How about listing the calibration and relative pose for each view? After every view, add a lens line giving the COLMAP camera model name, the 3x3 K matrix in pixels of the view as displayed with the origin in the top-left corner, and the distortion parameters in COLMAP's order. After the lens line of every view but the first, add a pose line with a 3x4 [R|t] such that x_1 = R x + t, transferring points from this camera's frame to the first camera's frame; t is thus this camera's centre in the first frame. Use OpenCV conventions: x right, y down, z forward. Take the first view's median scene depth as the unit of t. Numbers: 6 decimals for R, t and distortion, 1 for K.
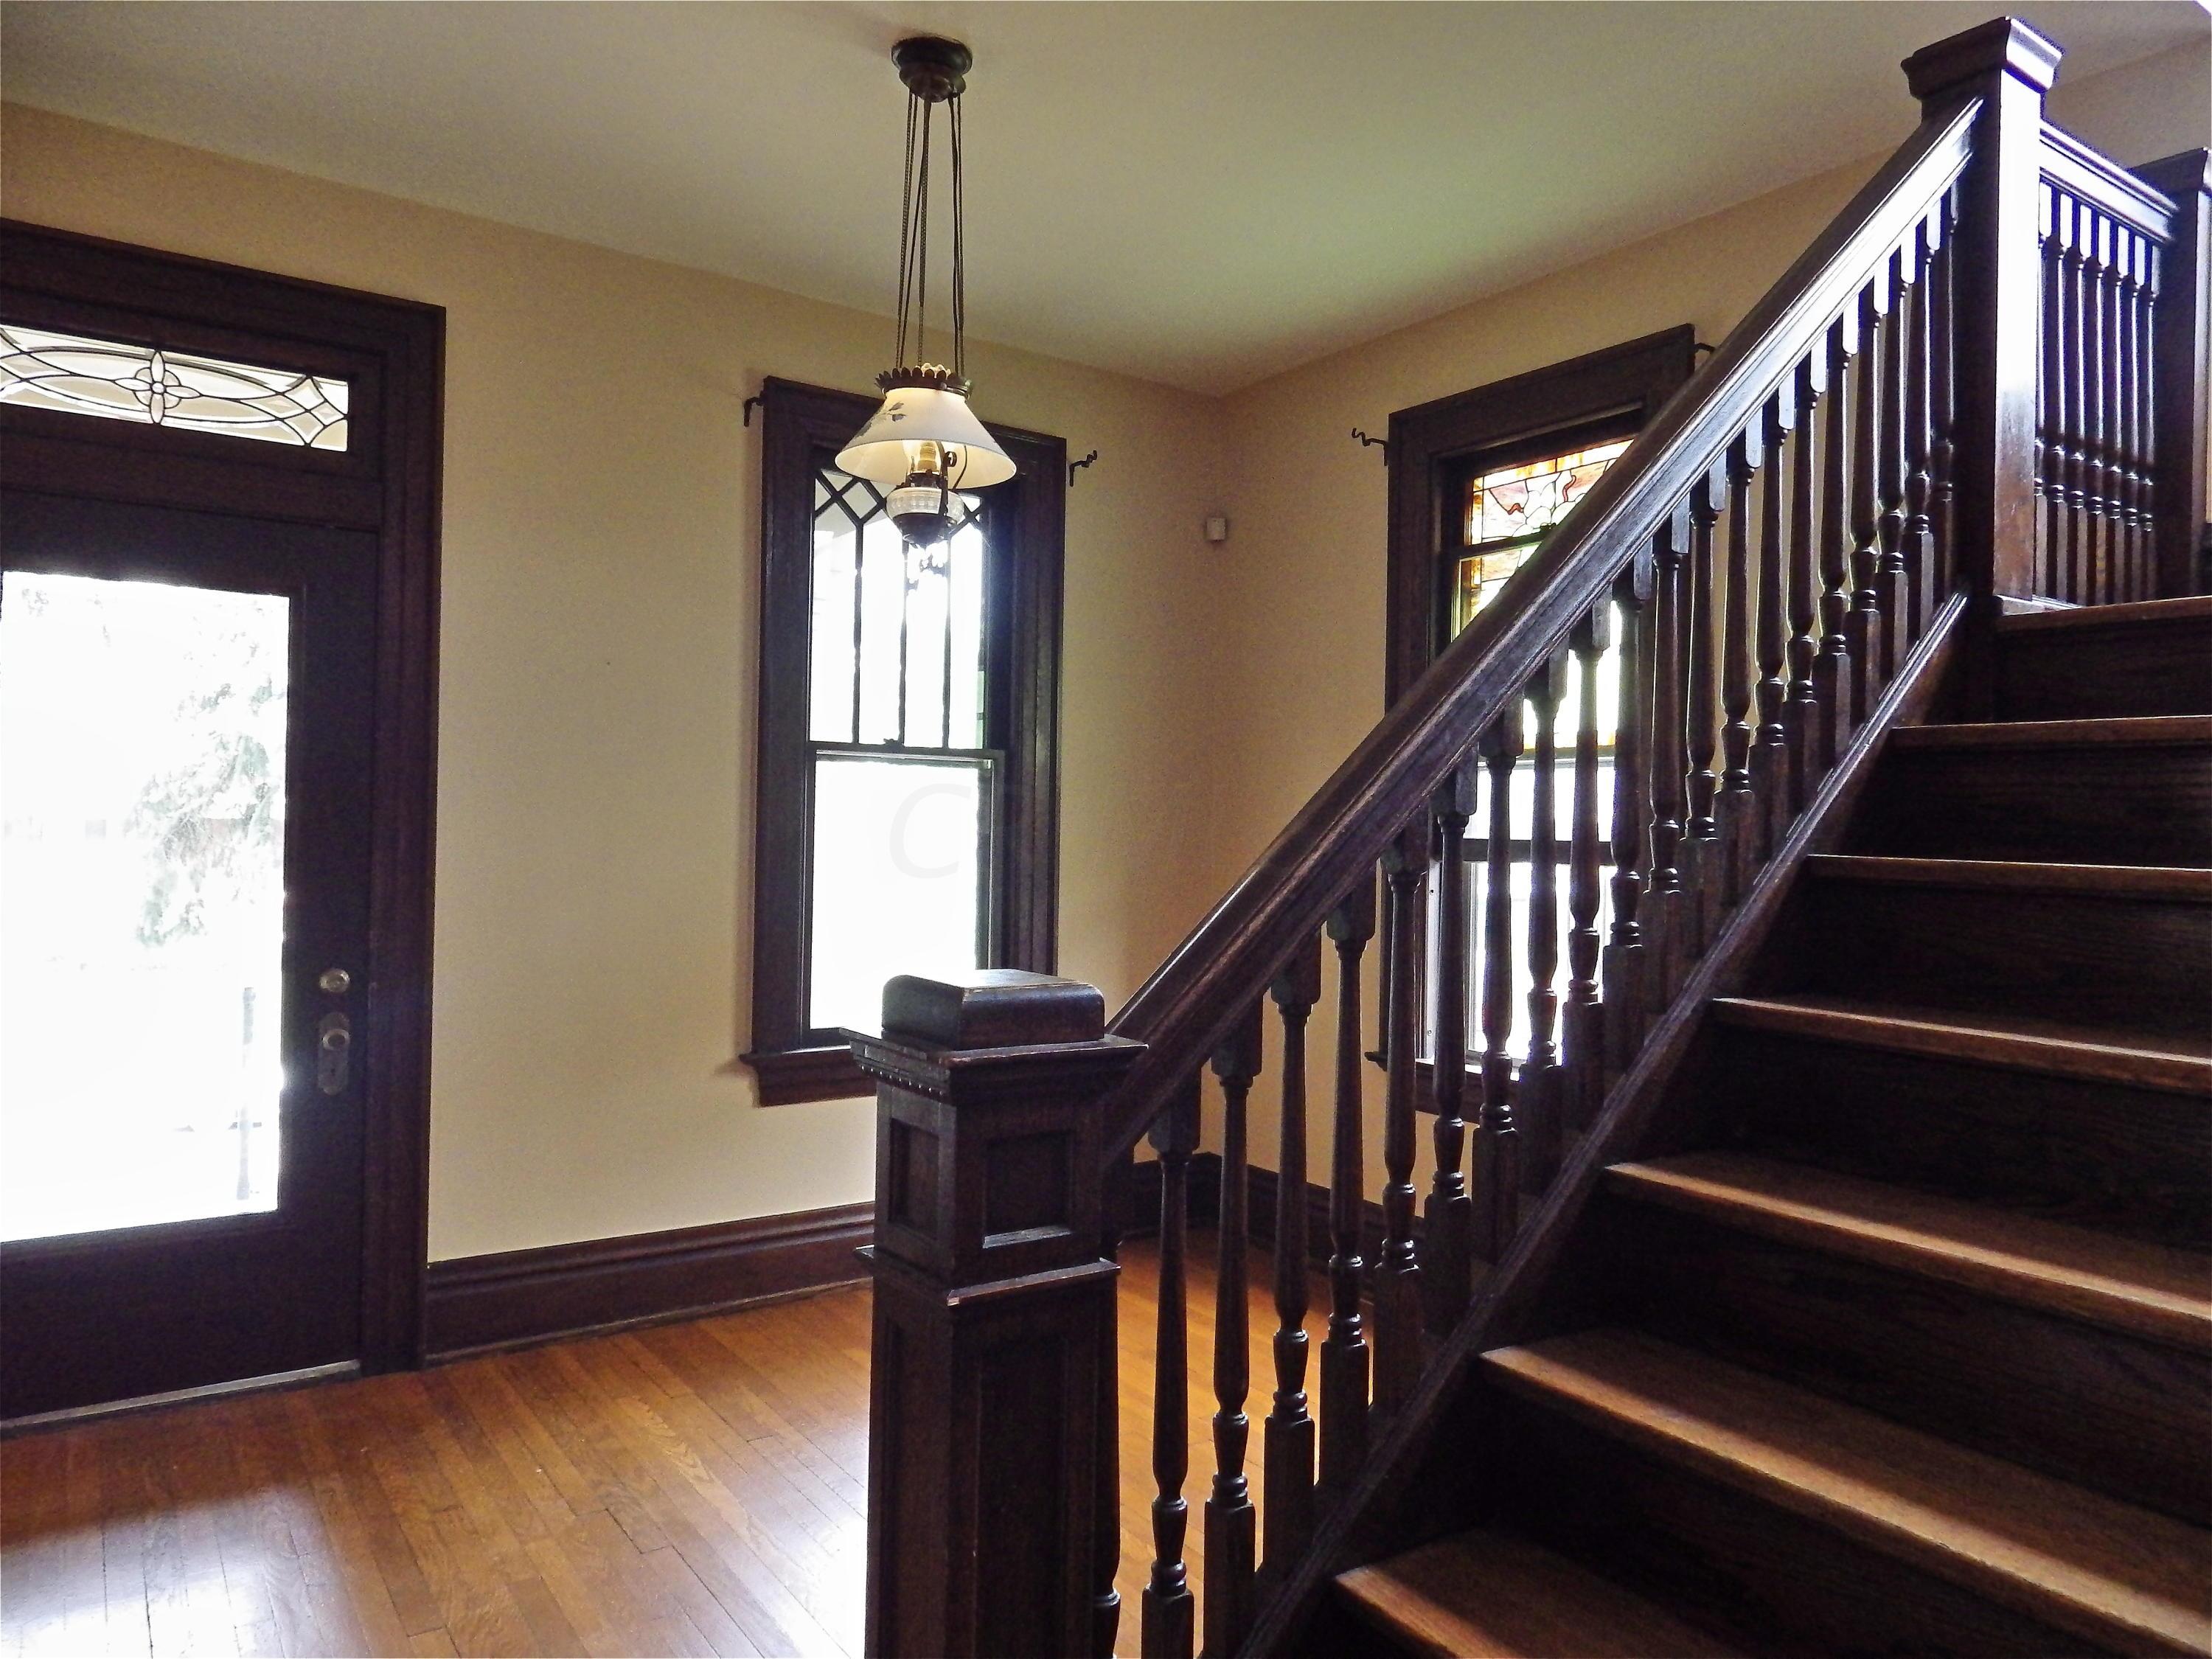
lens RADIAL K [[1475.6, 0, 1118.9], [0, 1475.6, 820.0], [0, 0, 1]] dist [0.008480, -0.007614]
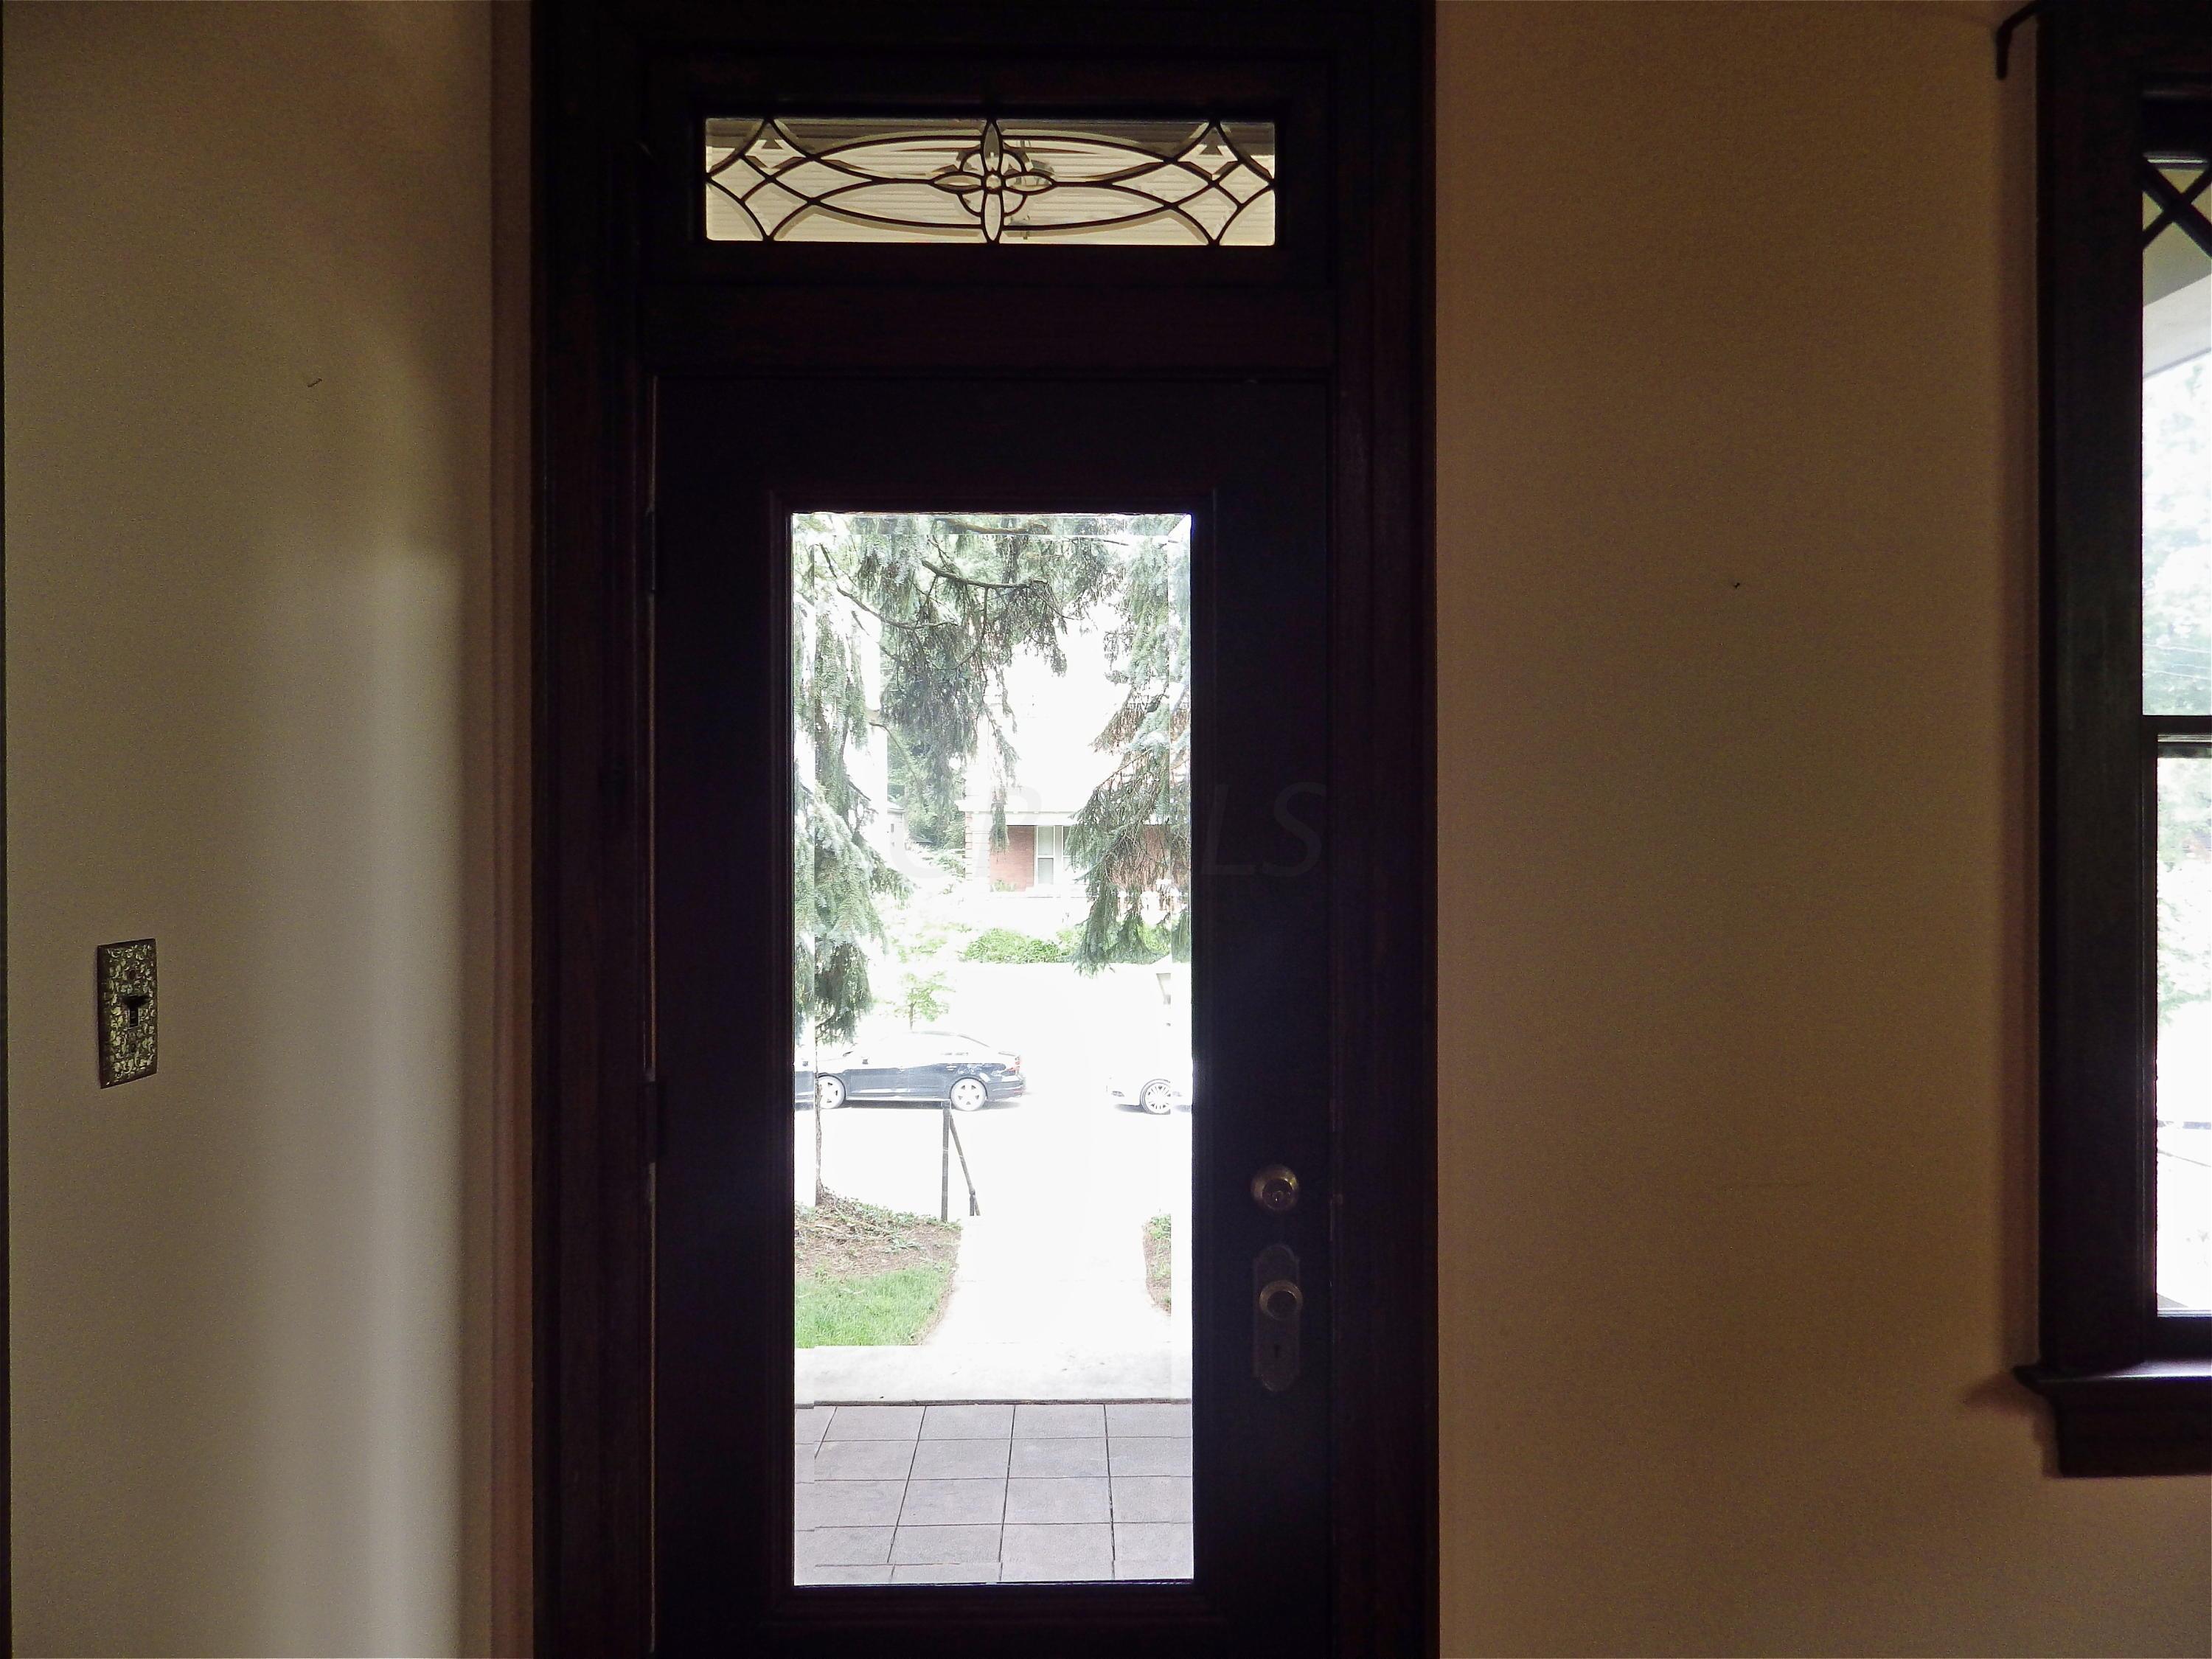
lens RADIAL K [[1475.6, 0, 1109.1], [0, 1475.6, 830.6], [0, 0, 1]] dist [0.008480, -0.007614]
pose [[0.834460, -0.014860, -0.550869, -0.234244], [0.020066, 0.999793, 0.003427, -0.025863], [0.550704, -0.013913, 0.834585, 0.429593]]
